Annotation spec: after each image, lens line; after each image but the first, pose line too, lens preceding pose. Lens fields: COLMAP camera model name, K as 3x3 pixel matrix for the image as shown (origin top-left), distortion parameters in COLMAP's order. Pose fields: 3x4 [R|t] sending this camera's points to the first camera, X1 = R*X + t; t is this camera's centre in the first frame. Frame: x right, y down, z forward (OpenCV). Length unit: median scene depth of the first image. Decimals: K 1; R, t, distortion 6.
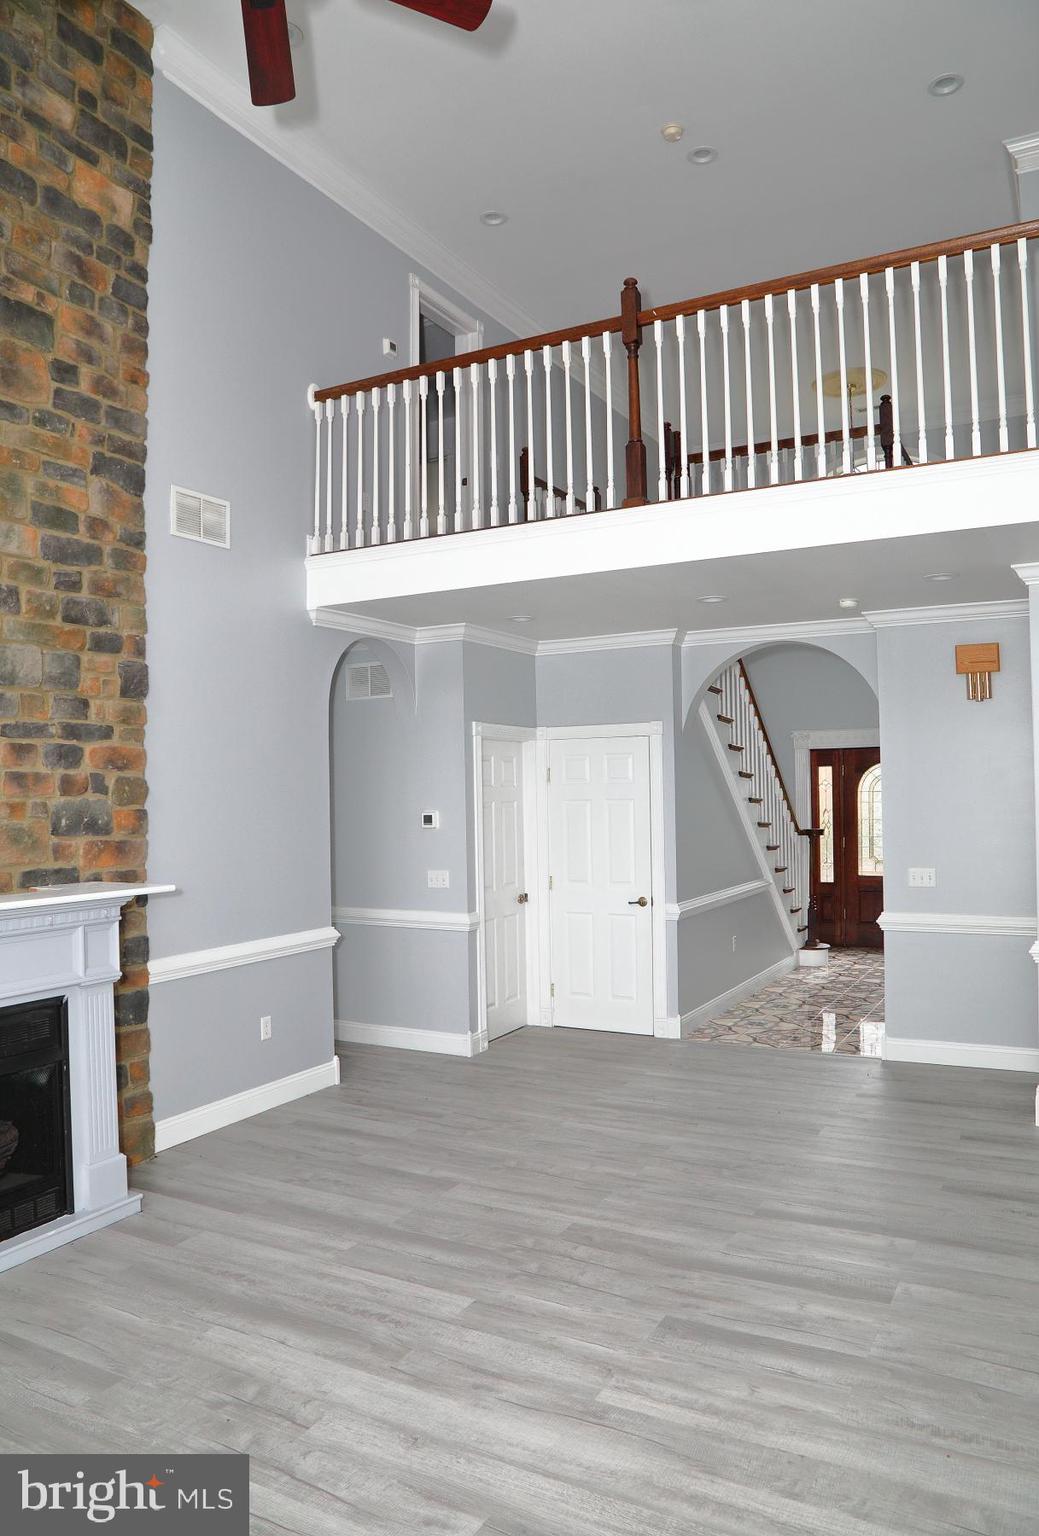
lens RADIAL K [[1058.7, 0, 518.1], [0, 1058.7, 762.8], [0, 0, 1]] dist [-0.118861, 0.060891]
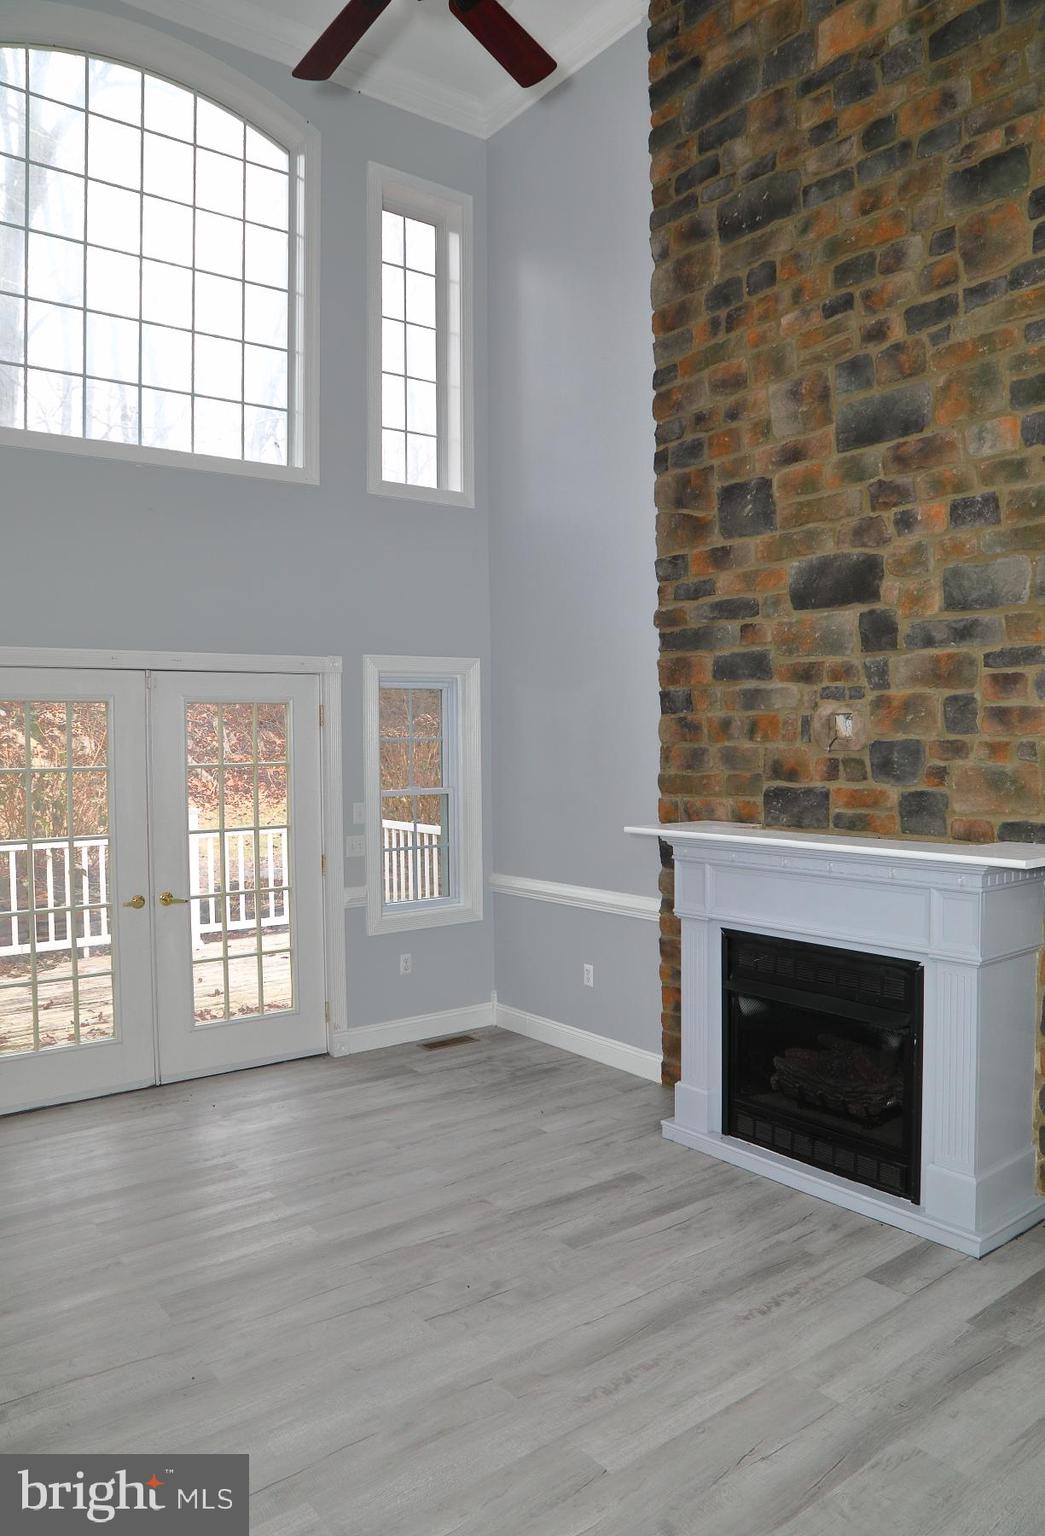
lens RADIAL K [[1058.4, 0, 533.5], [0, 1058.4, 763.2], [0, 0, 1]] dist [-0.104531, 0.036035]
pose [[-0.395271, 0.042693, -0.917572, 0.460074], [0.042221, 0.998708, 0.028280, 0.014791], [0.917594, -0.027562, -0.396563, 0.966227]]
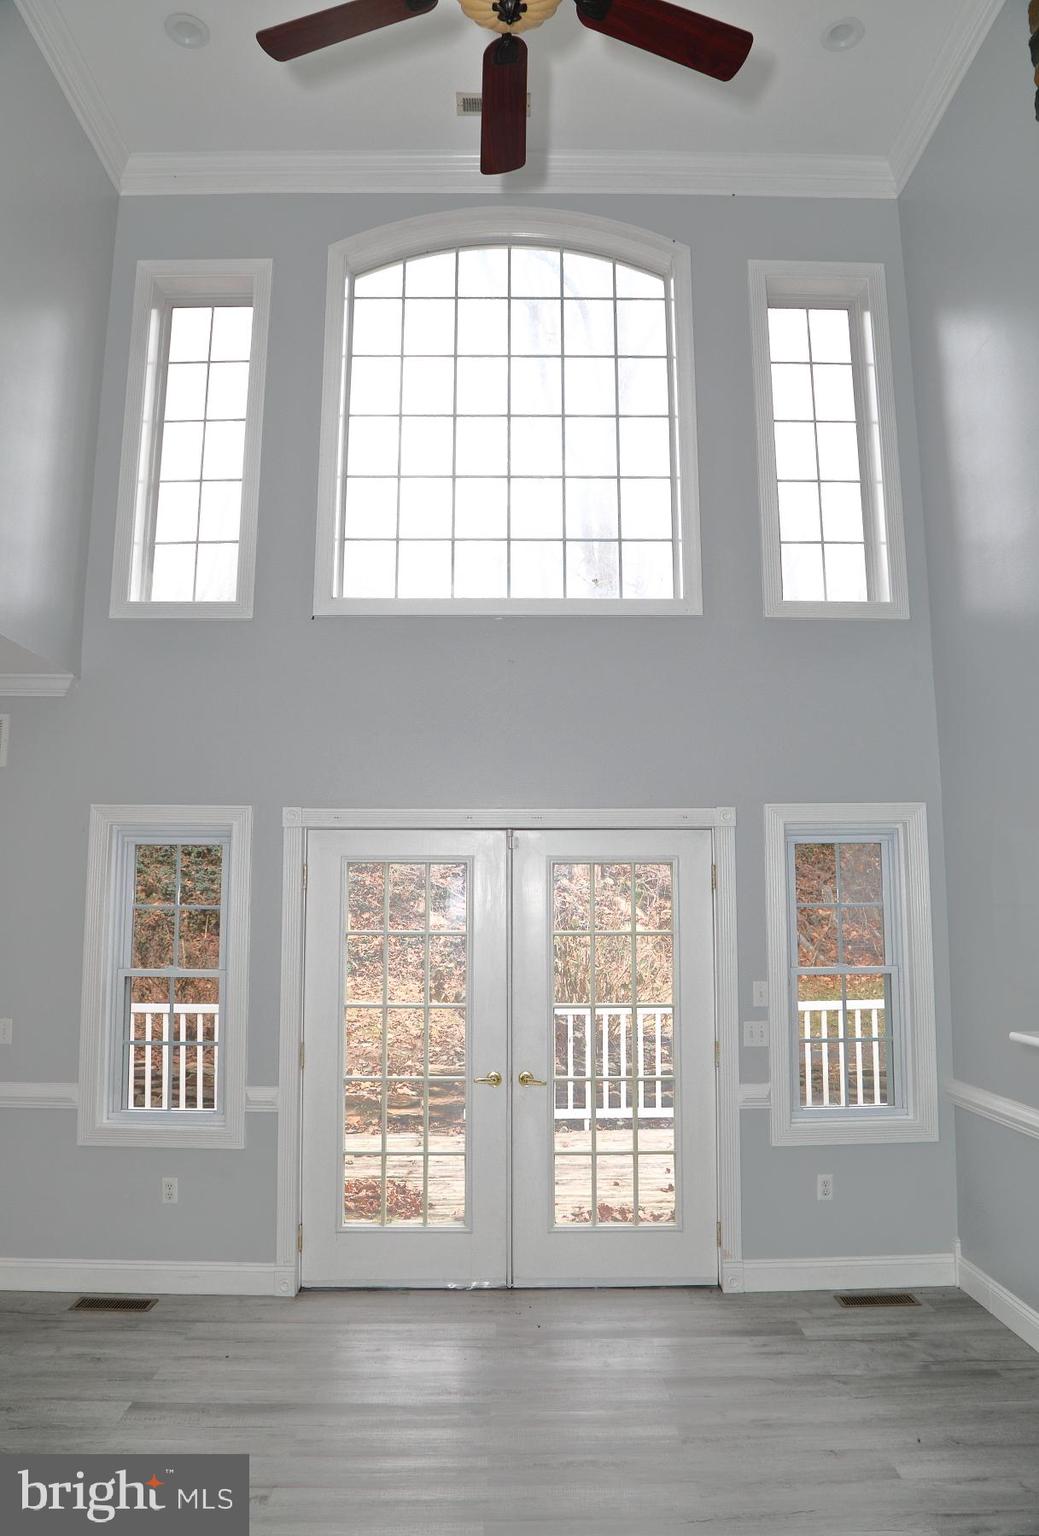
lens RADIAL K [[1058.7, 0, 532.4], [0, 1058.7, 766.3], [0, 0, 1]] dist [-0.118861, 0.060891]
pose [[-0.865527, -0.051137, -0.498245, 0.097731], [0.029760, 0.987766, -0.153076, 0.031485], [0.499978, -0.147319, -0.853416, 1.085088]]
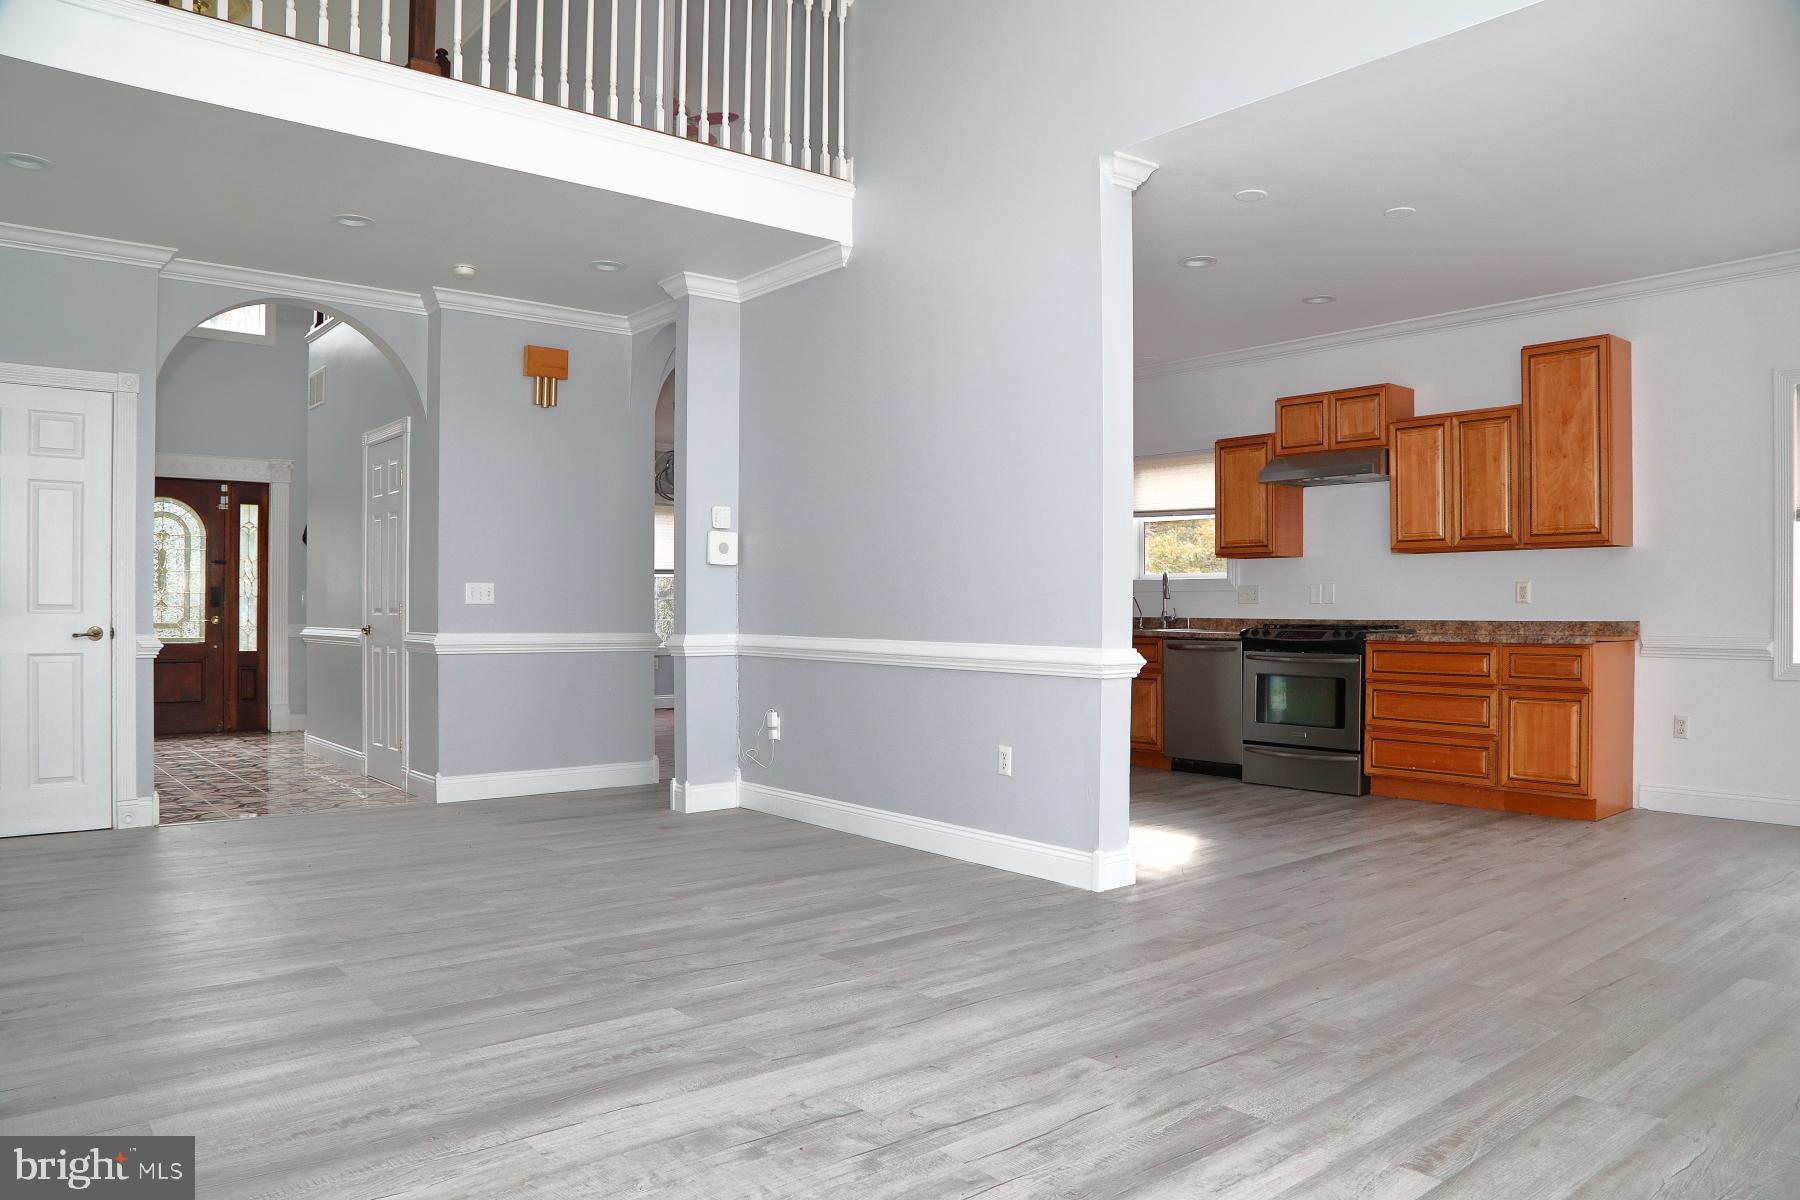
lens RADIAL K [[1240.7, 0, 892.1], [0, 1240.7, 603.0], [0, 0, 1]] dist [-0.118861, 0.060891]
pose [[0.373703, 0.021525, 0.927299, -0.665998], [-0.034549, 0.999360, -0.009274, 0.167563], [-0.926905, -0.028571, 0.374207, 0.392058]]
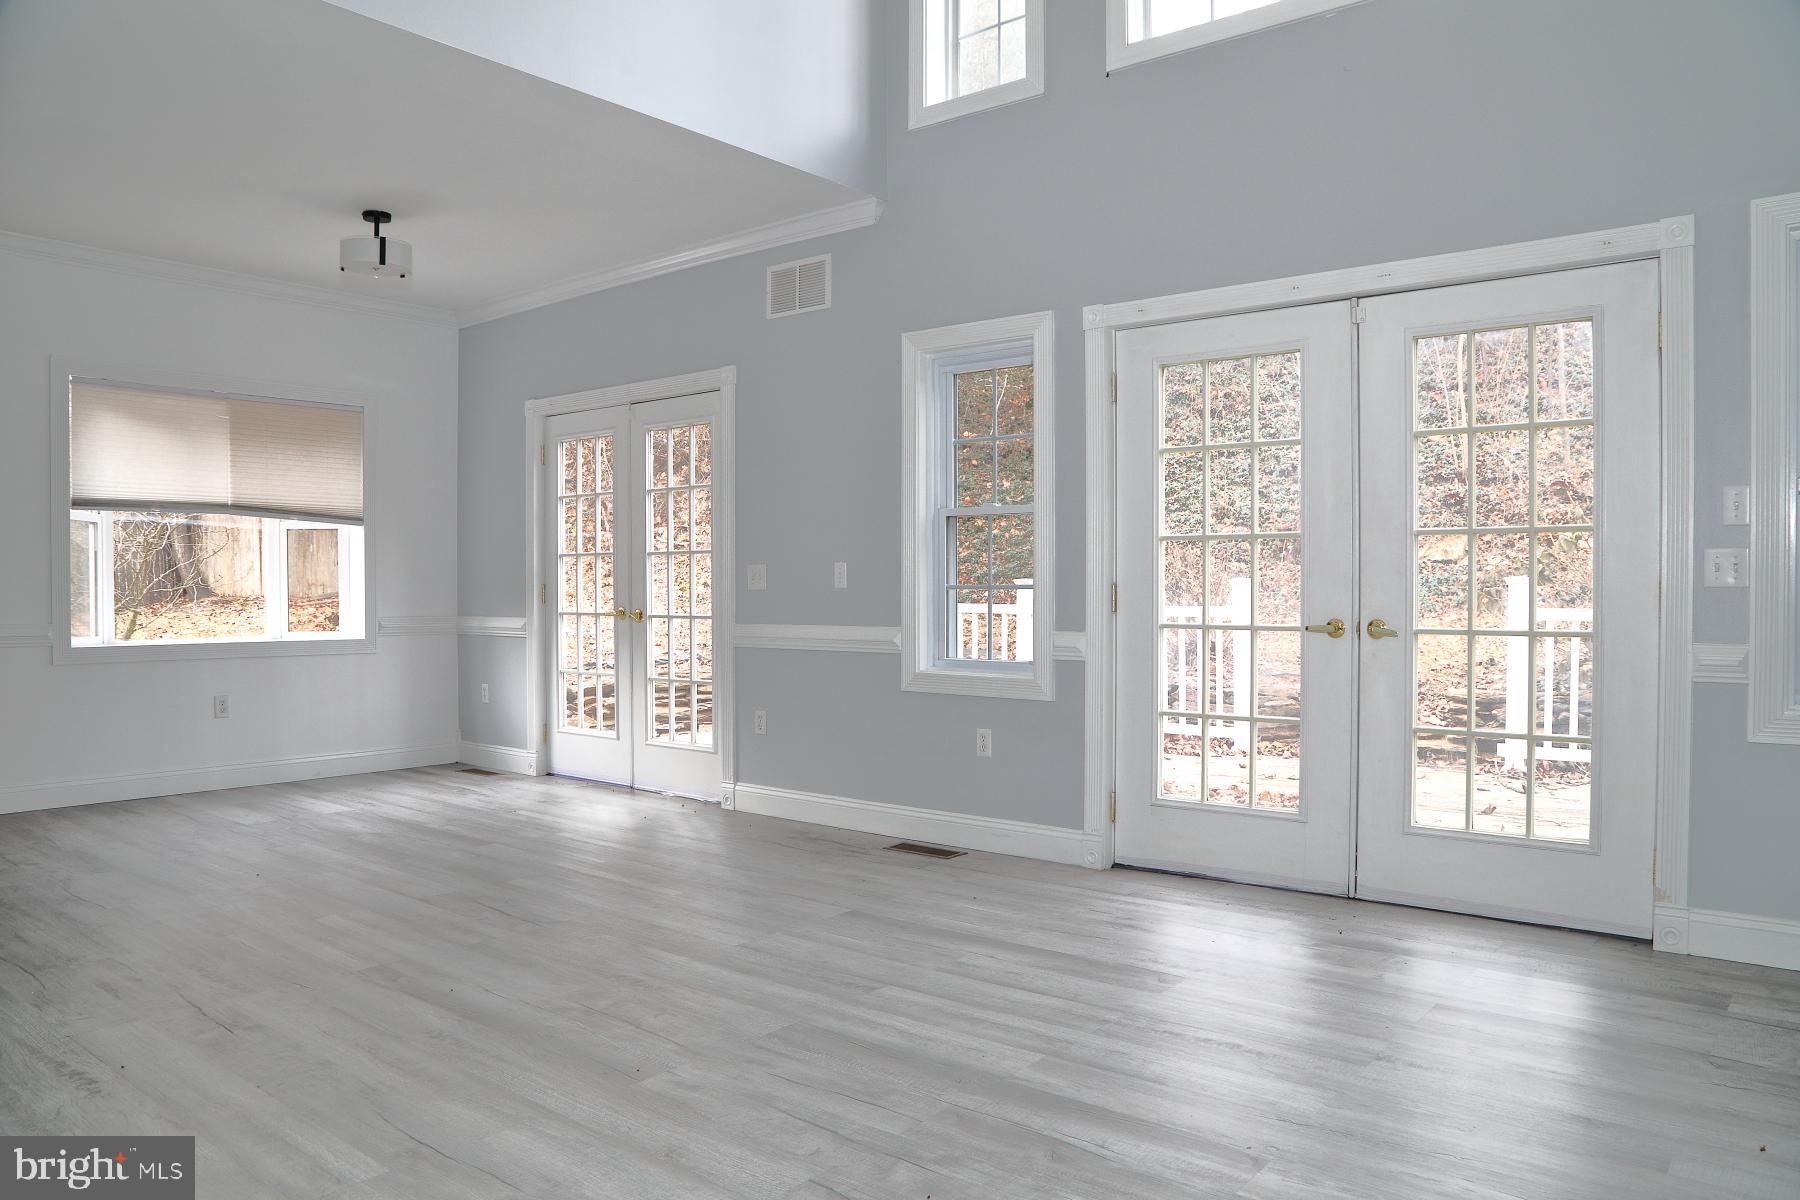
lens RADIAL K [[1240.7, 0, 908.2], [0, 1240.7, 617.1], [0, 0, 1]] dist [-0.118861, 0.060891]
pose [[-0.984597, 0.015961, 0.174109, -0.258500], [0.014921, 0.999862, -0.007283, 0.176010], [-0.174202, -0.004573, -0.984699, 1.103064]]
